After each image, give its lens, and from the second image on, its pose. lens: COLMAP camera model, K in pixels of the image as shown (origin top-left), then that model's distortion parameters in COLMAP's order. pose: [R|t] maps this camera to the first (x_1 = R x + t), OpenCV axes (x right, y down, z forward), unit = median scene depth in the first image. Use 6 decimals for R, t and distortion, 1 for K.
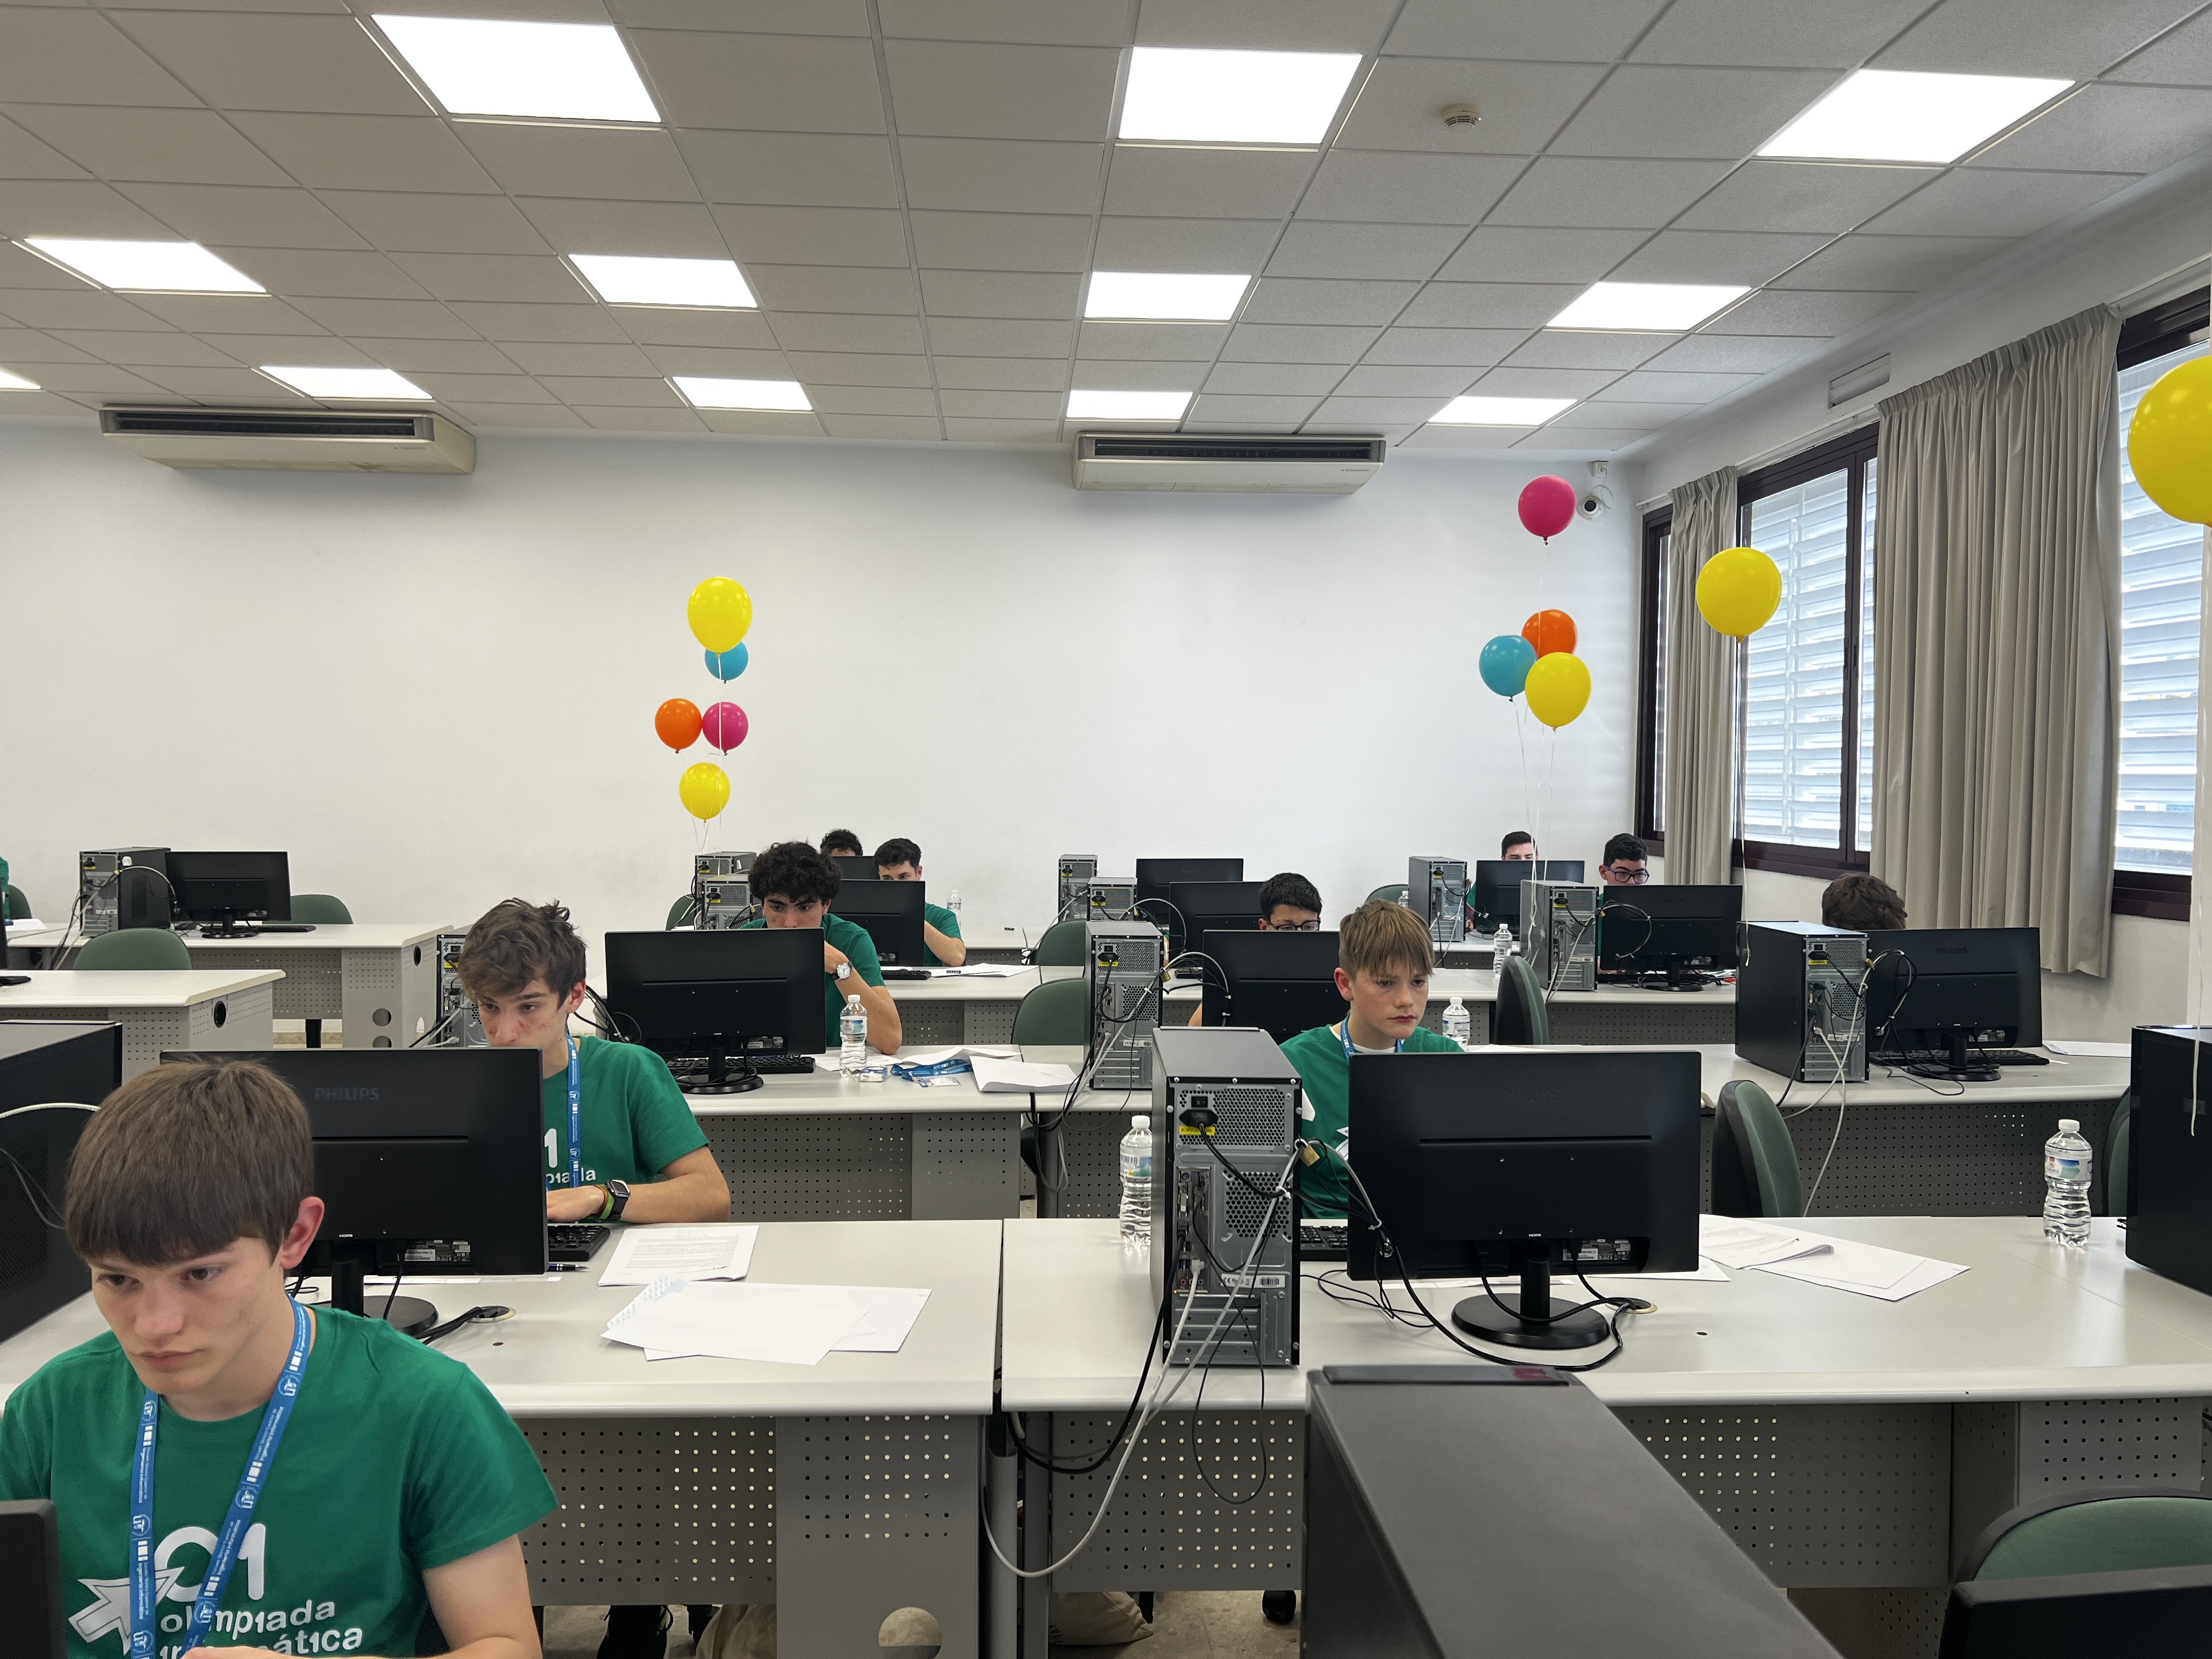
lens RADIAL K [[1687.5, 0, 1106.0], [0, 1687.5, 829.5], [0, 0, 1]] dist [-0.077359, 0.001476]
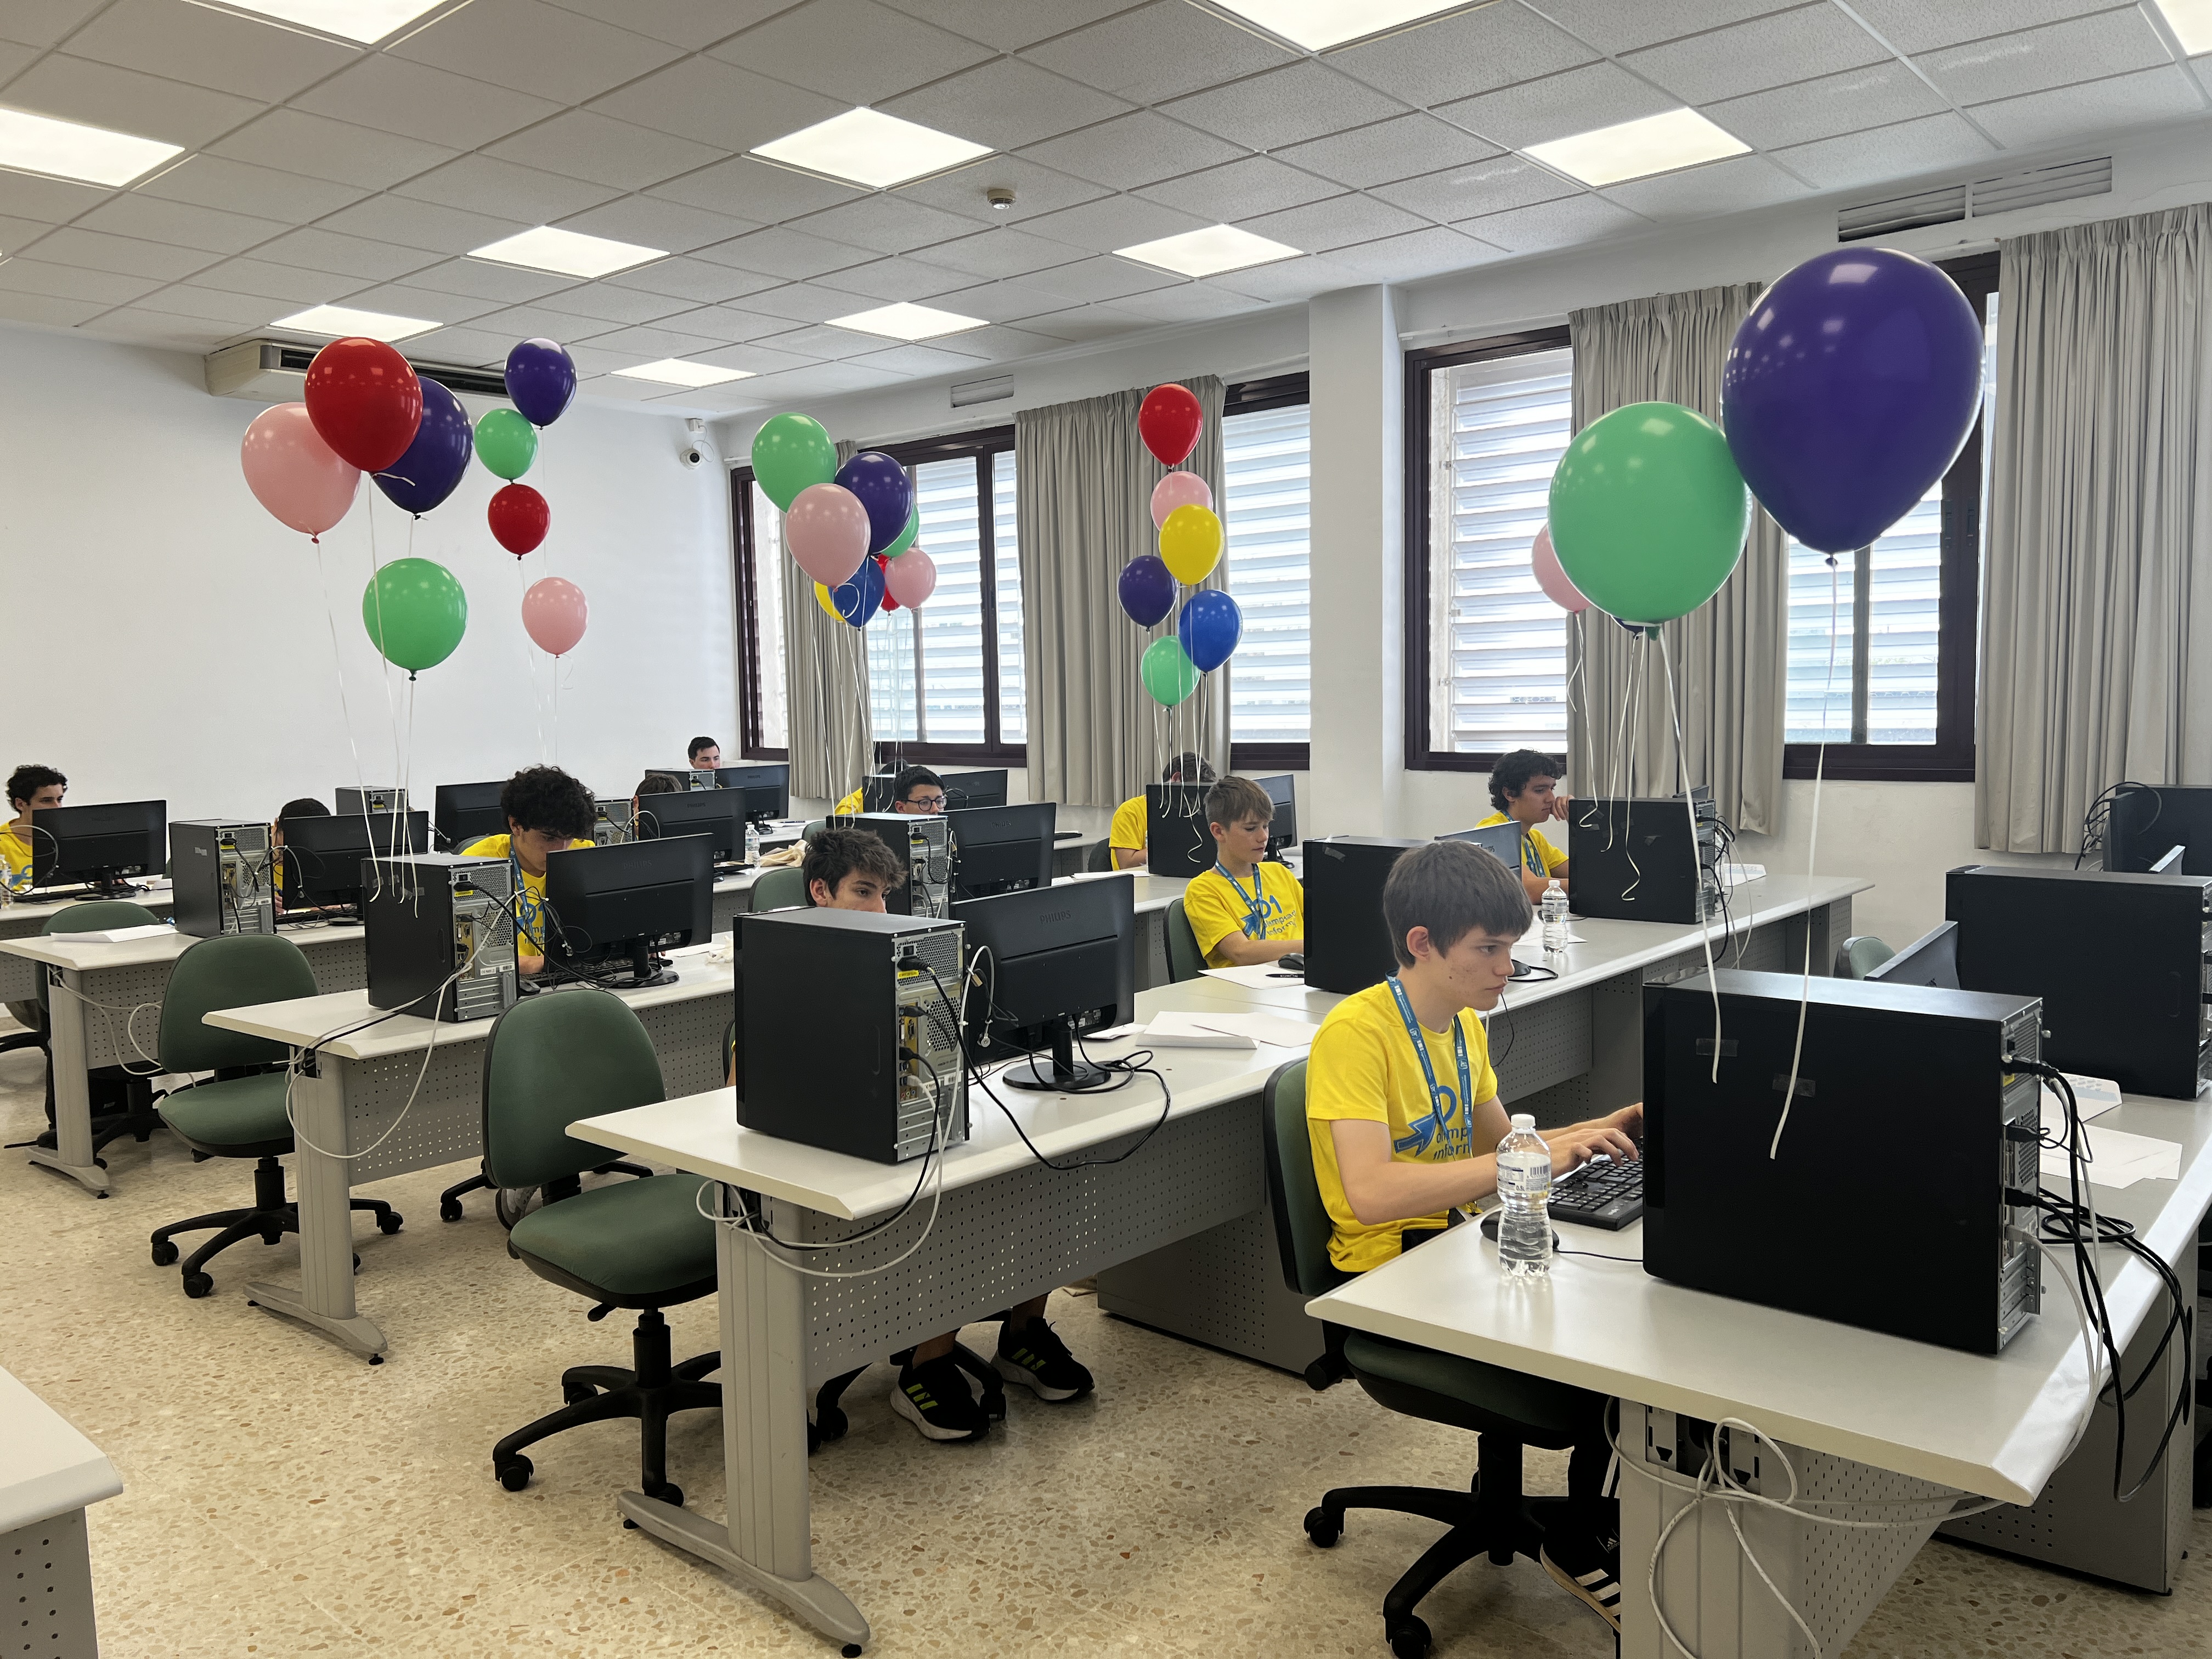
lens RADIAL K [[1666.5, 0, 1105.6], [0, 1666.5, 729.7], [0, 0, 1]] dist [0.247105, -0.233497]
pose [[0.700907, -0.039483, 0.712159, -0.454458], [0.050096, 0.998726, 0.006066, -0.002822], [-0.711491, 0.031424, 0.701992, -0.010048]]
